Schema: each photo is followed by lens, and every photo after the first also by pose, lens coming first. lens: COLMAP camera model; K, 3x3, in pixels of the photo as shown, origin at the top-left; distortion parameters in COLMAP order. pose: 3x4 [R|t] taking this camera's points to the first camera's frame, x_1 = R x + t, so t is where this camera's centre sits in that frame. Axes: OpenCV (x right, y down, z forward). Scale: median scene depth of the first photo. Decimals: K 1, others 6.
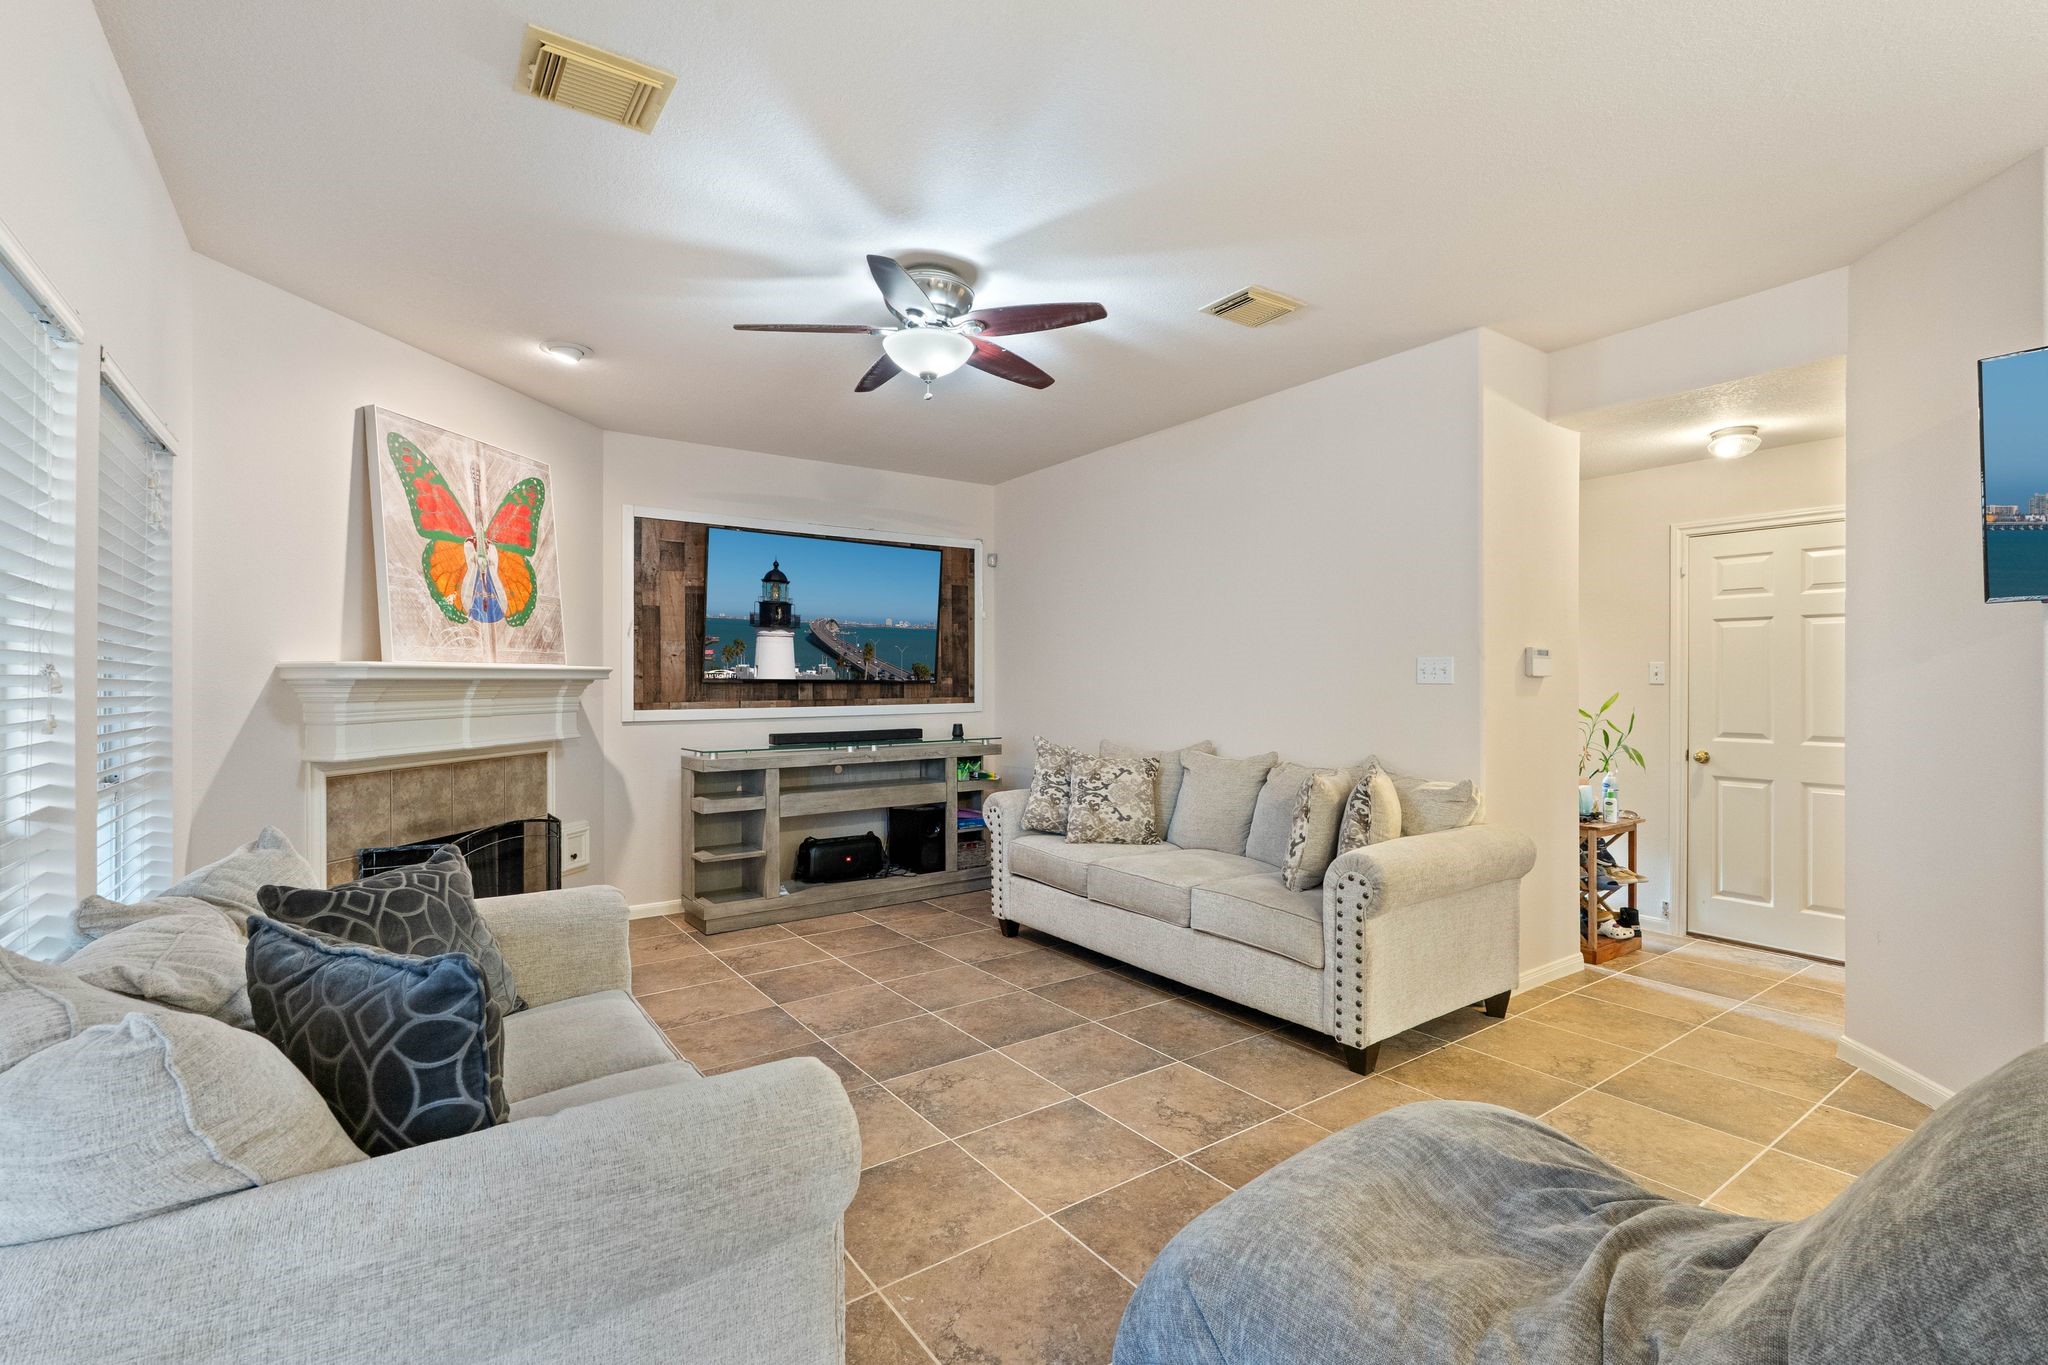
lens RADIAL K [[893.1, 0, 978.7], [0, 893.1, 682.4], [0, 0, 1]] dist [-0.006712, 0.002077]
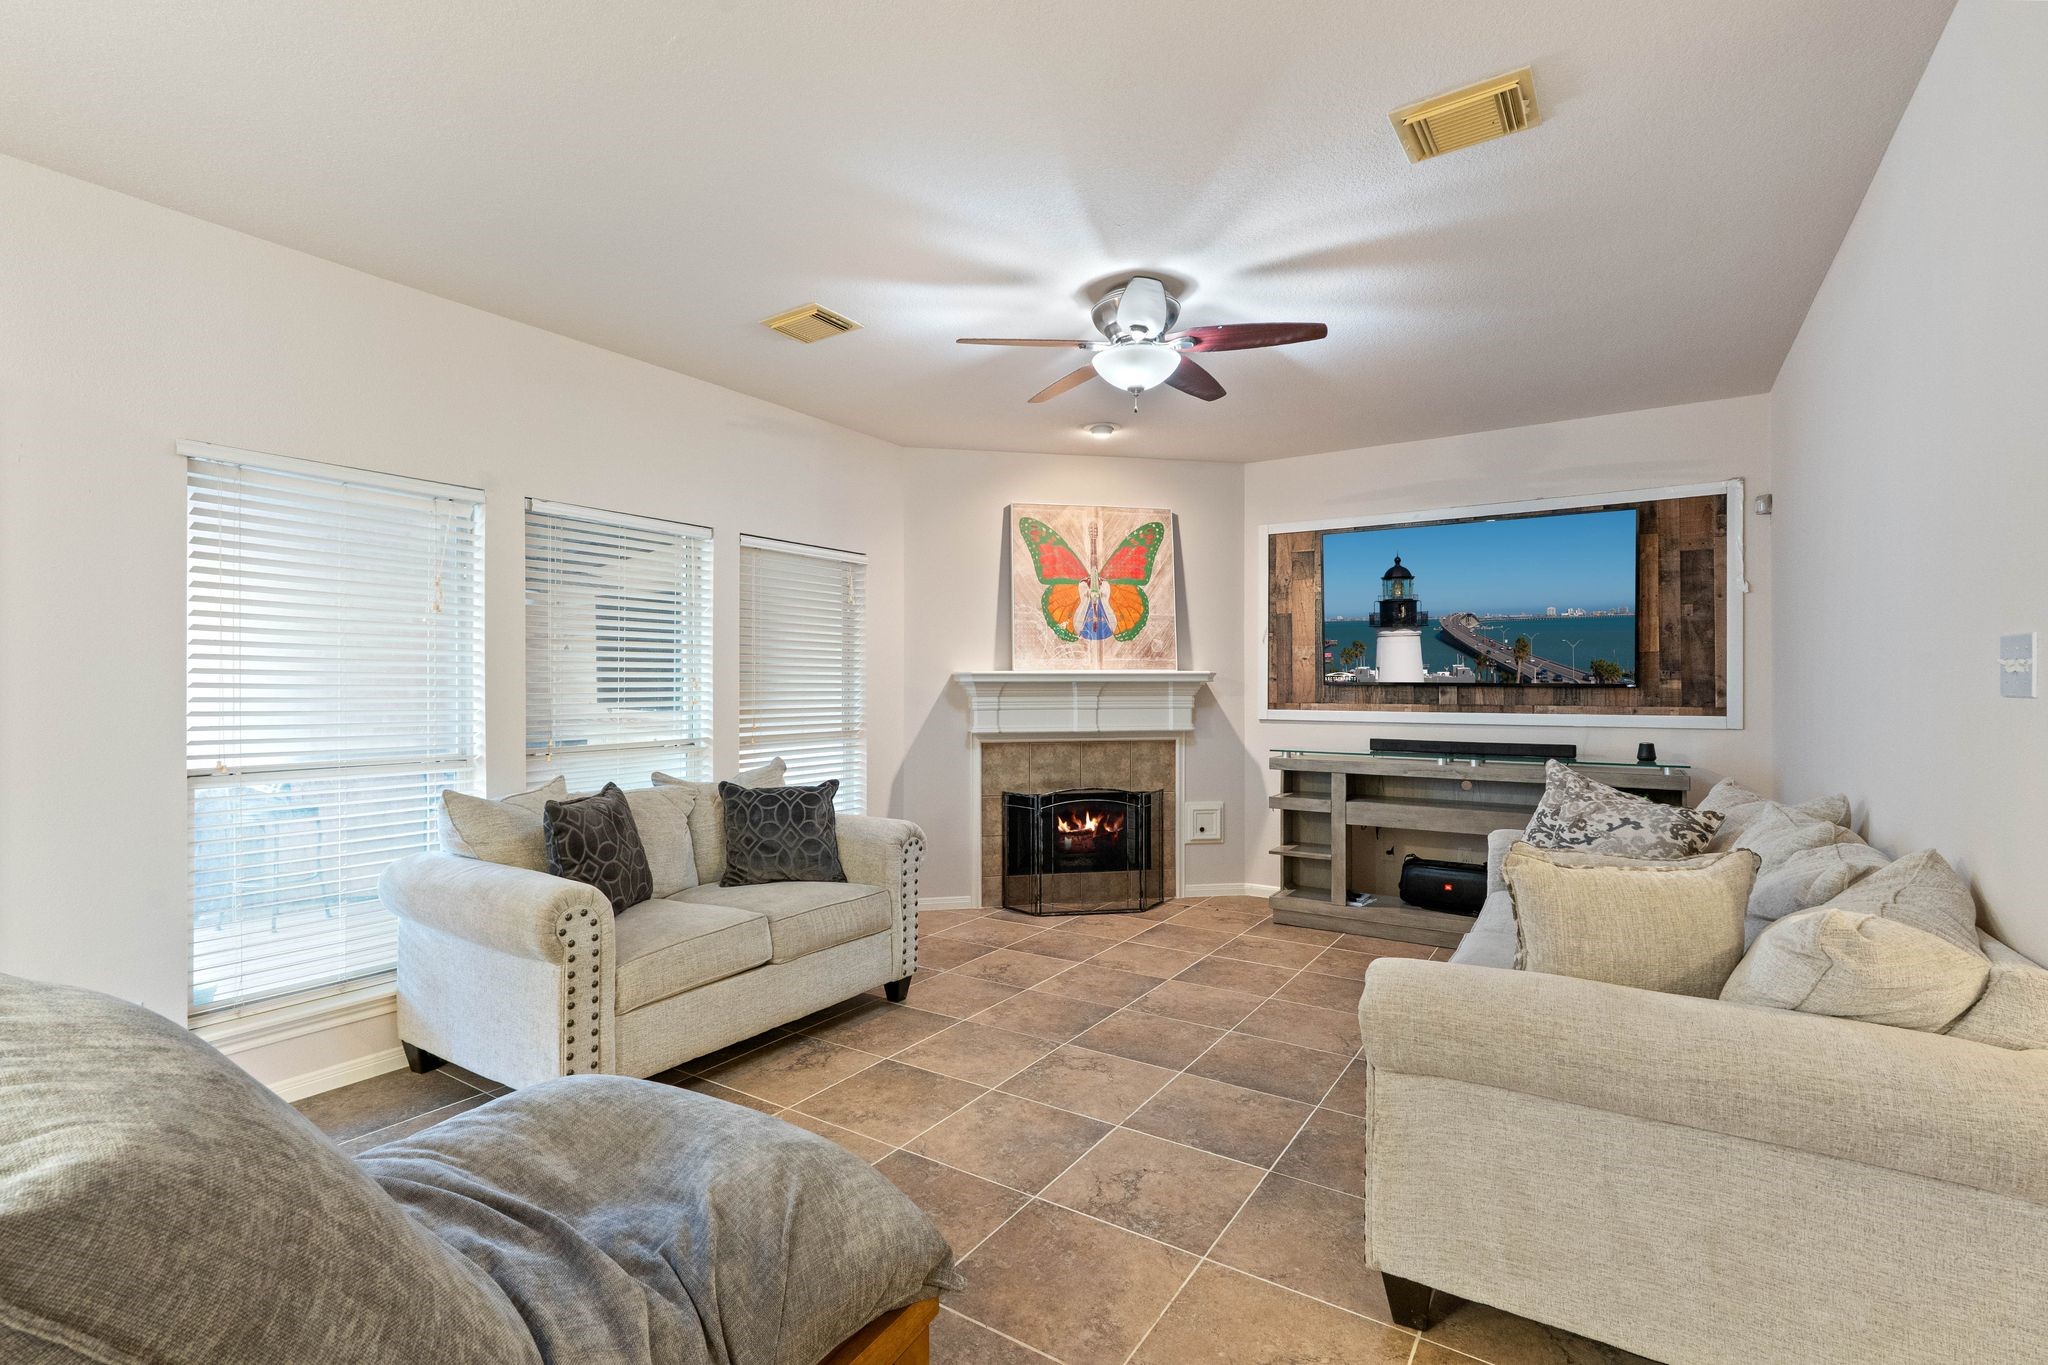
lens RADIAL K [[893.1, 0, 1057.5], [0, 893.1, 681.6], [0, 0, 1]] dist [-0.006712, 0.002077]
pose [[0.414011, 0.002255, -0.910269, 0.671826], [-0.003121, 0.999995, 0.001058, -0.004980], [0.910266, 0.002403, 0.414016, 0.391980]]
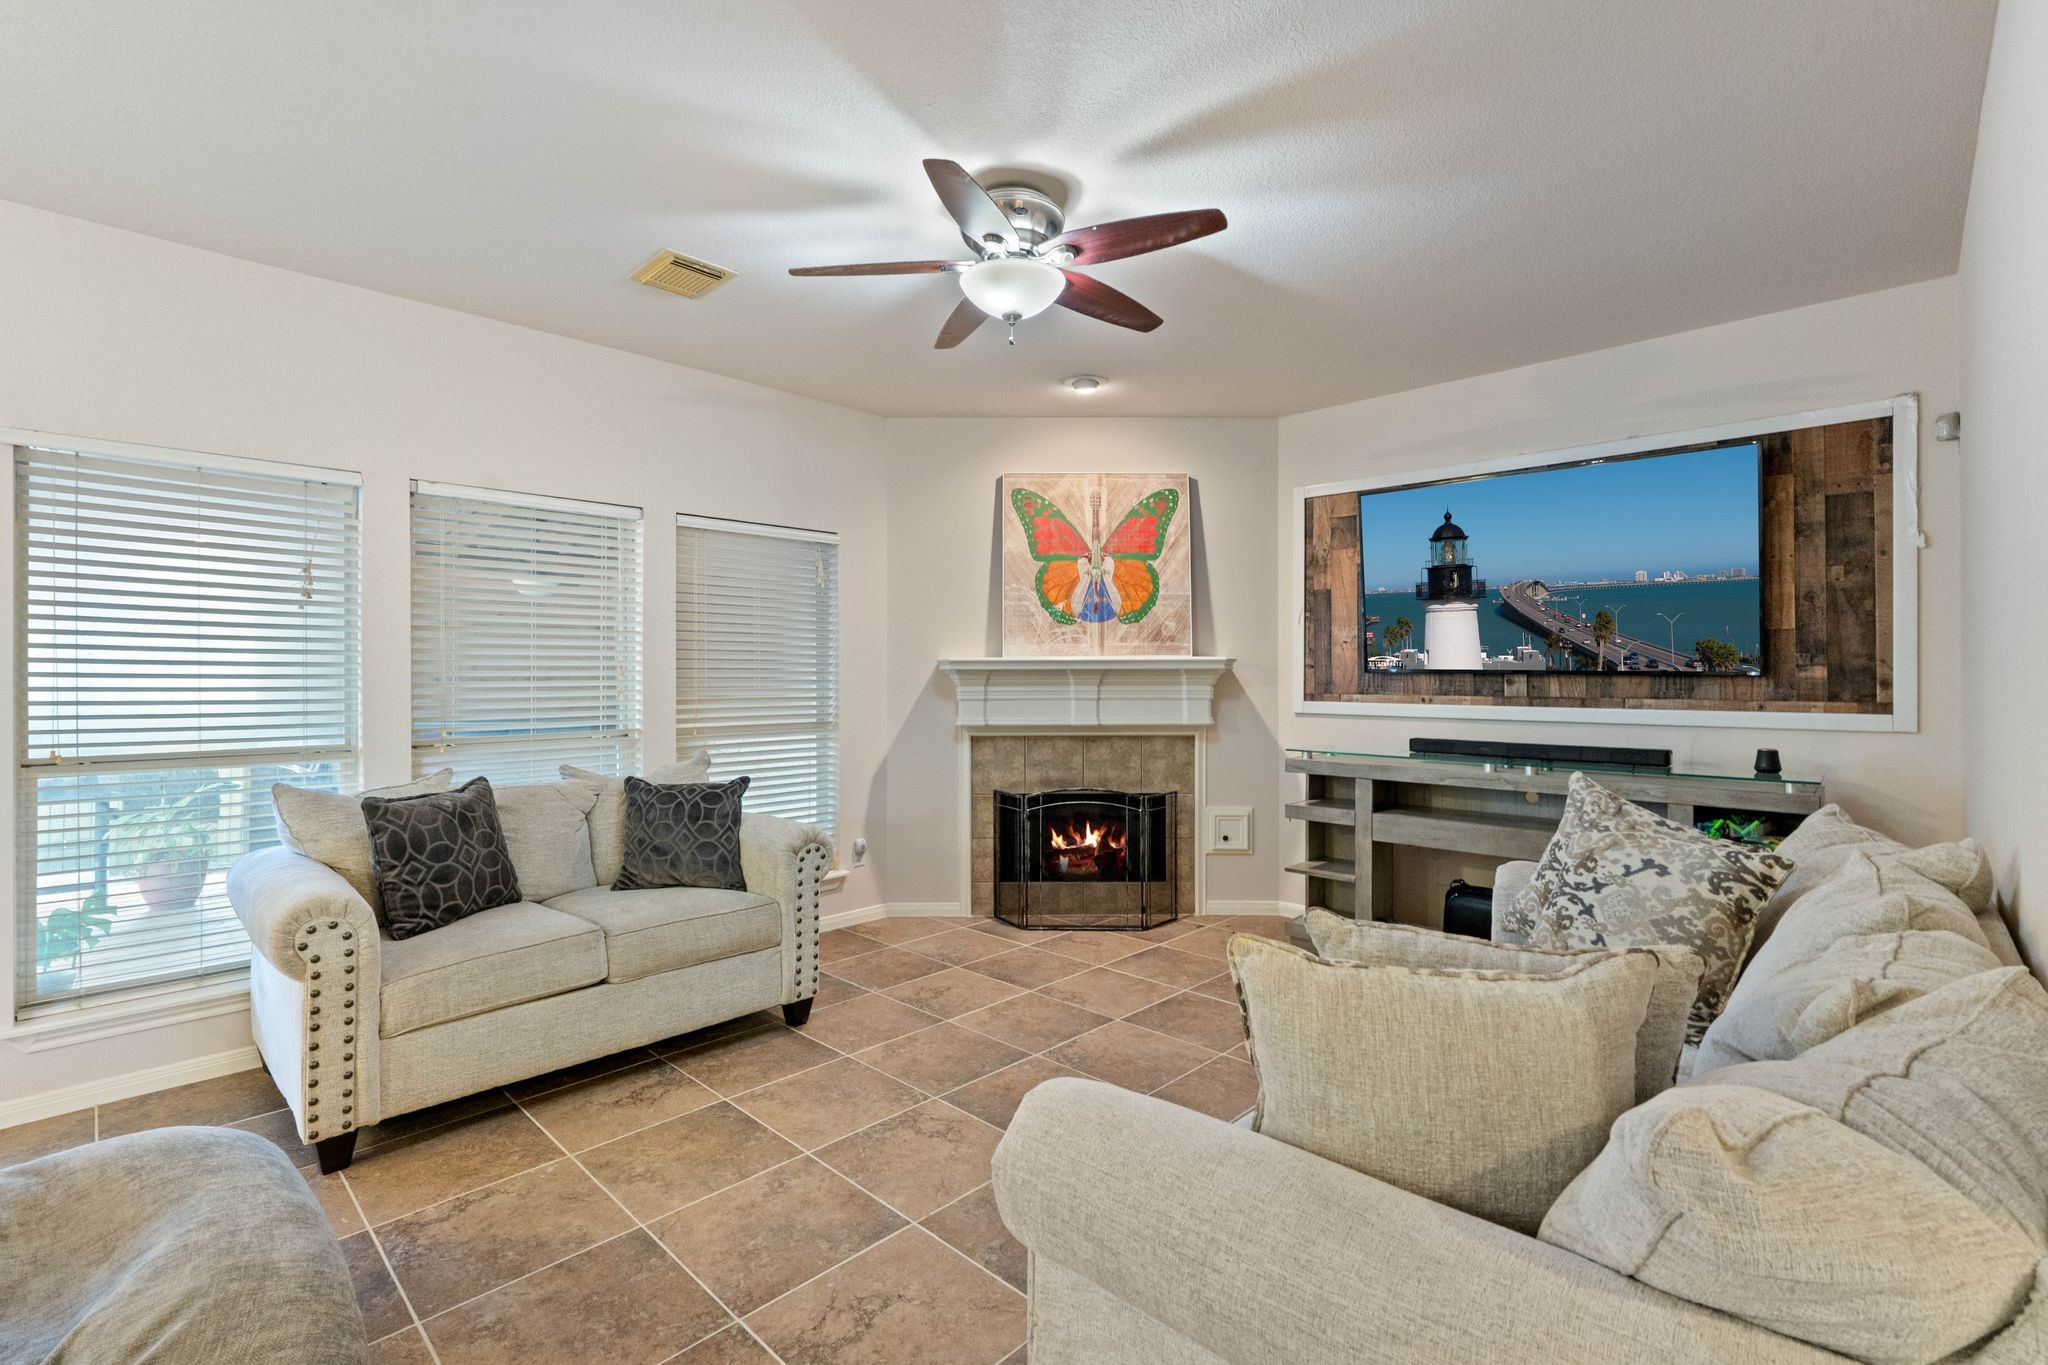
lens RADIAL K [[893.1, 0, 1050.9], [0, 893.1, 668.1], [0, 0, 1]] dist [-0.006712, 0.002077]
pose [[0.236215, 0.000563, -0.971701, 0.622585], [-0.001391, 0.999999, 0.000241, -0.005439], [0.971700, 0.001294, 0.236216, 0.665094]]
